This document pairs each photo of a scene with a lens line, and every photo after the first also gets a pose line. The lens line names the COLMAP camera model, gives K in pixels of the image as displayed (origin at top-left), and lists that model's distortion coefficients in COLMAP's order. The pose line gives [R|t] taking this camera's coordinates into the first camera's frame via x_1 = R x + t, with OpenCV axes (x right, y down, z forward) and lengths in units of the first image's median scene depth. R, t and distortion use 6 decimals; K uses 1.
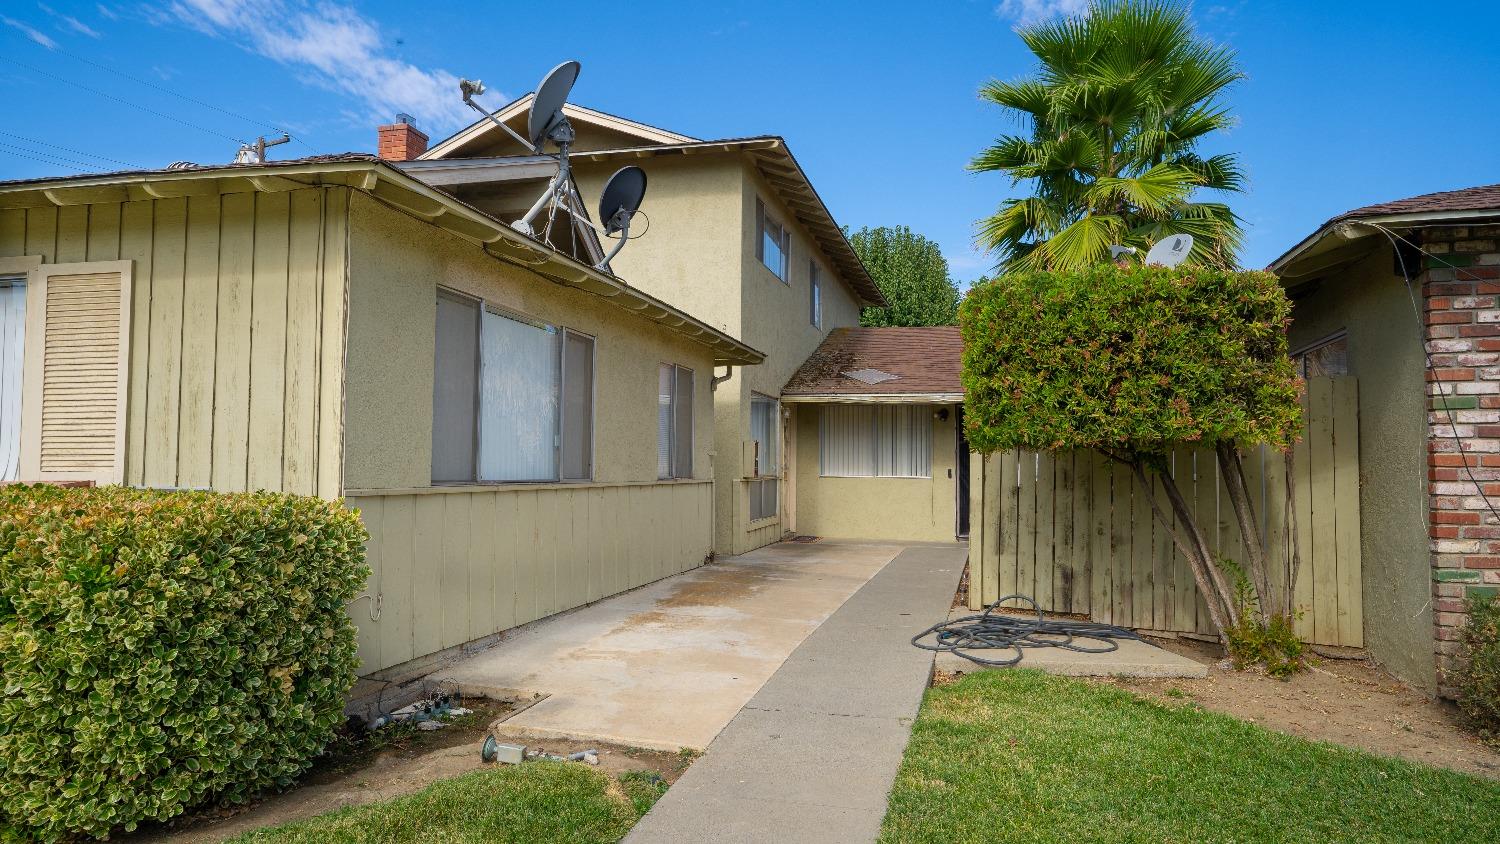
lens RADIAL K [[997.6, 0, 750.0], [0, 997.6, 422.0], [0, 0, 1]] dist [0.001171, 0.000817]
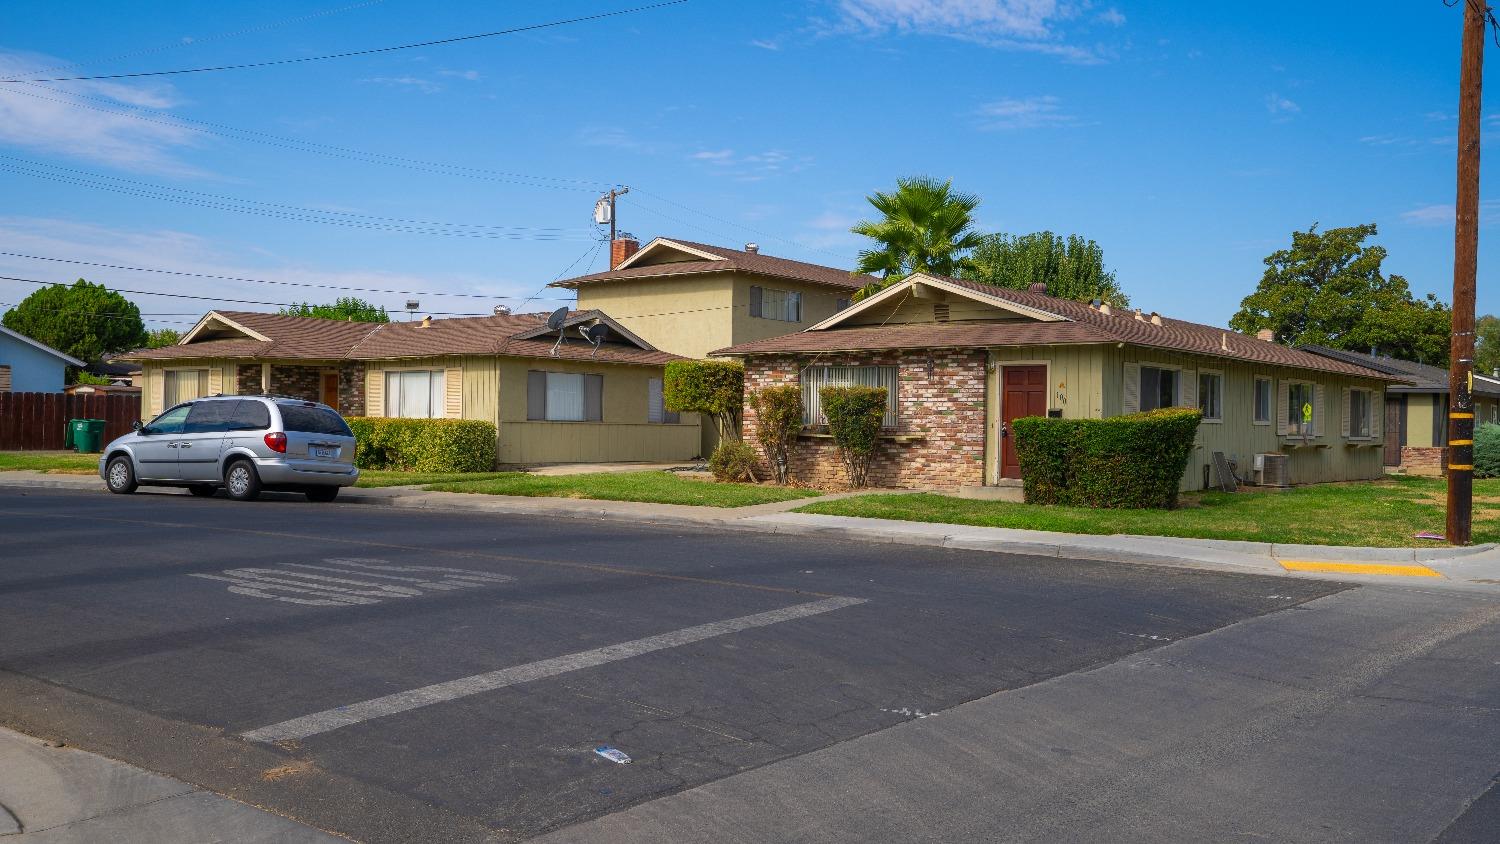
lens RADIAL K [[1269.5, 0, 750.0], [0, 1269.5, 422.0], [0, 0, 1]] dist [0.002560, 0.001186]
pose [[0.902827, 0.002875, -0.429994, 1.929560], [0.012095, 0.999412, 0.032077, -0.059265], [0.429834, -0.034161, 0.902262, -2.307252]]
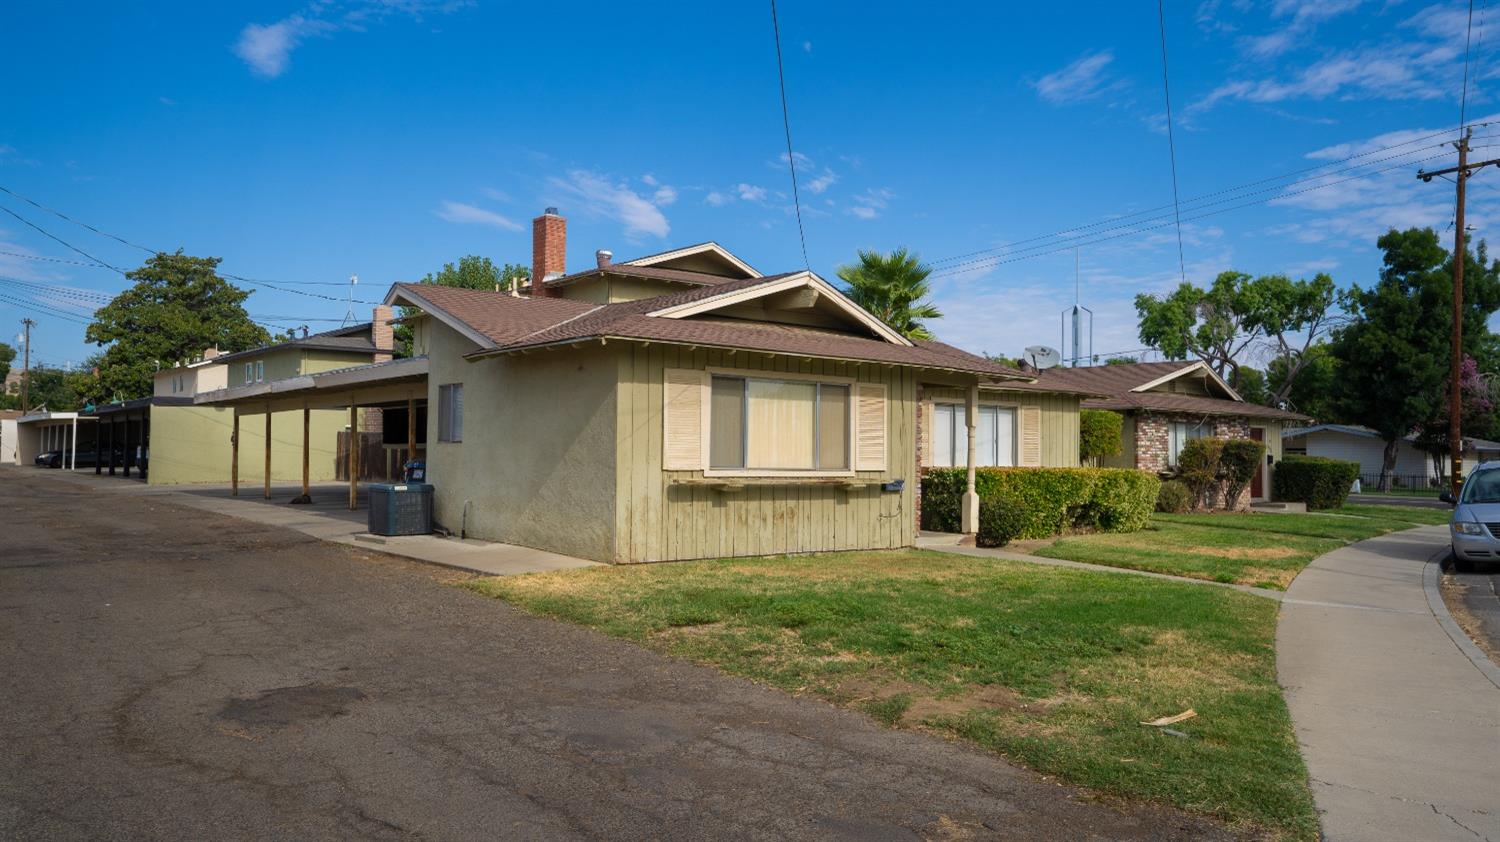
lens RADIAL K [[1090.4, 0, 750.0], [0, 1090.4, 421.0], [0, 0, 1]] dist [-0.001267, -0.000270]
pose [[0.591524, 0.021175, 0.806010, -3.045673], [-0.041275, 0.999140, 0.004043, -0.054893], [-0.805231, -0.035660, 0.591889, -0.322338]]
